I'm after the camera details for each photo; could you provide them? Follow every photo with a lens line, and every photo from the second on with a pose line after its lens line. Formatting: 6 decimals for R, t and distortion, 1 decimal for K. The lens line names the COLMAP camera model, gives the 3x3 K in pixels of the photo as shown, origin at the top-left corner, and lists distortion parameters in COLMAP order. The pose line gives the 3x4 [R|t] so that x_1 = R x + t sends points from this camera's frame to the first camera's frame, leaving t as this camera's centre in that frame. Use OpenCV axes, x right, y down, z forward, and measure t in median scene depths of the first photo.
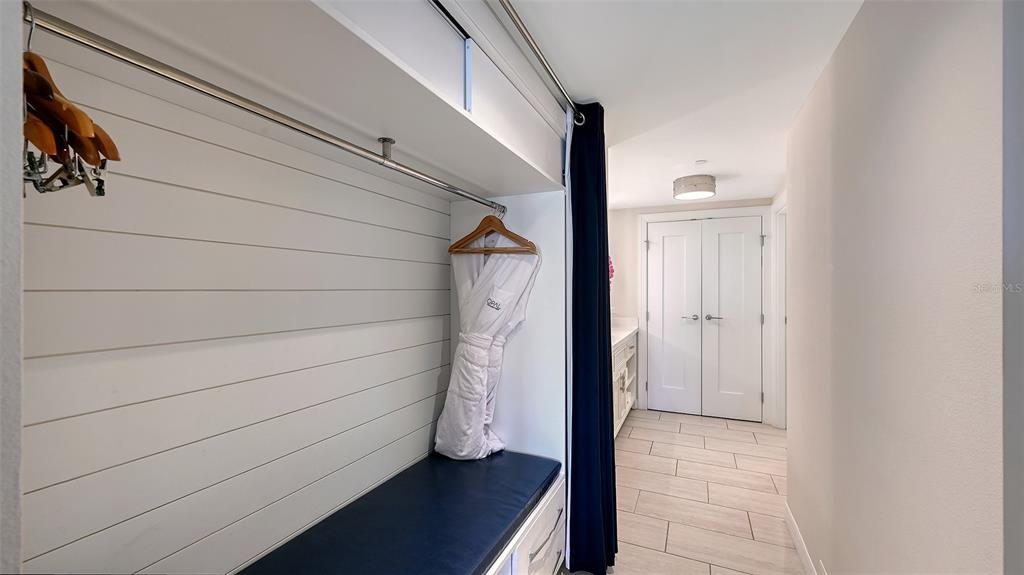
lens RADIAL K [[415.9, 0, 513.0], [0, 415.9, 283.8], [0, 0, 1]] dist [-0.001095, -0.000074]
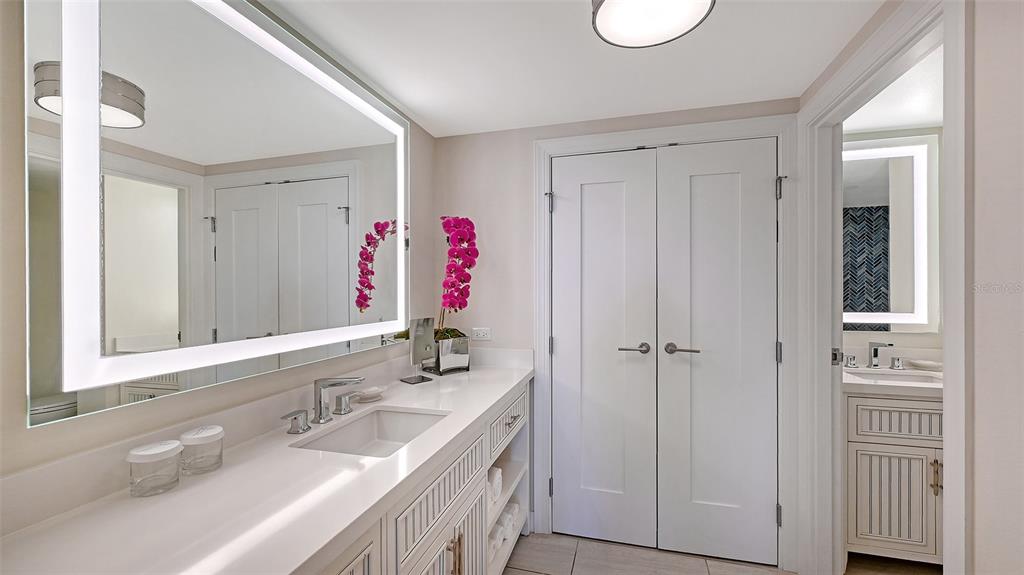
lens RADIAL K [[415.9, 0, 510.8], [0, 415.9, 288.5], [0, 0, 1]] dist [-0.001095, -0.000074]
pose [[0.987916, -0.007386, 0.154817, 0.200685], [0.005128, 0.999875, 0.014983, 0.002197], [-0.154908, -0.014008, 0.987830, 0.523456]]
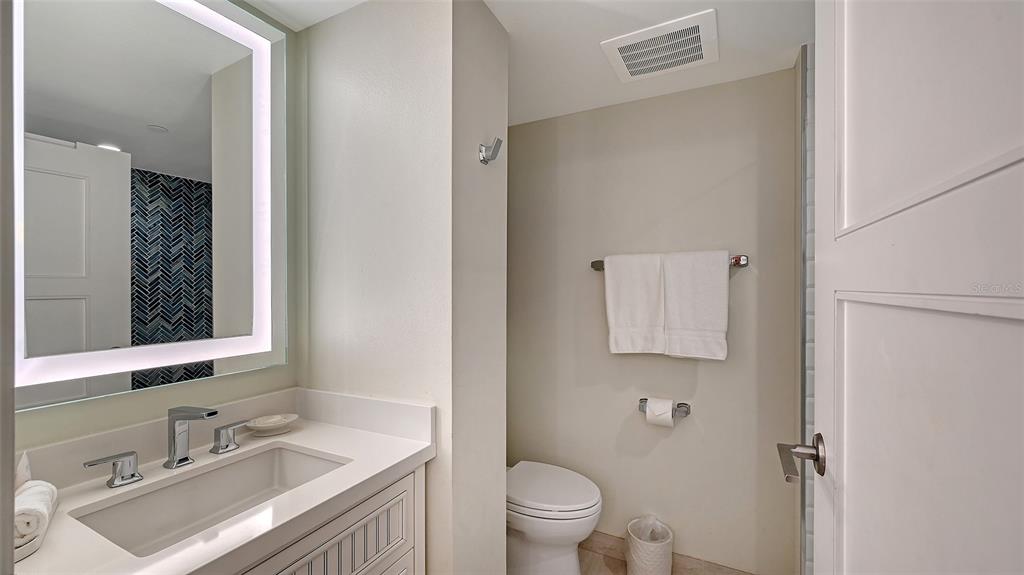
lens RADIAL K [[415.9, 0, 513.9], [0, 415.9, 286.6], [0, 0, 1]] dist [-0.001095, -0.000074]
pose [[0.051739, -0.004660, 0.998650, 0.430232], [-0.007923, 0.999956, 0.005077, 0.005542], [-0.998629, -0.008175, 0.051700, 0.705754]]
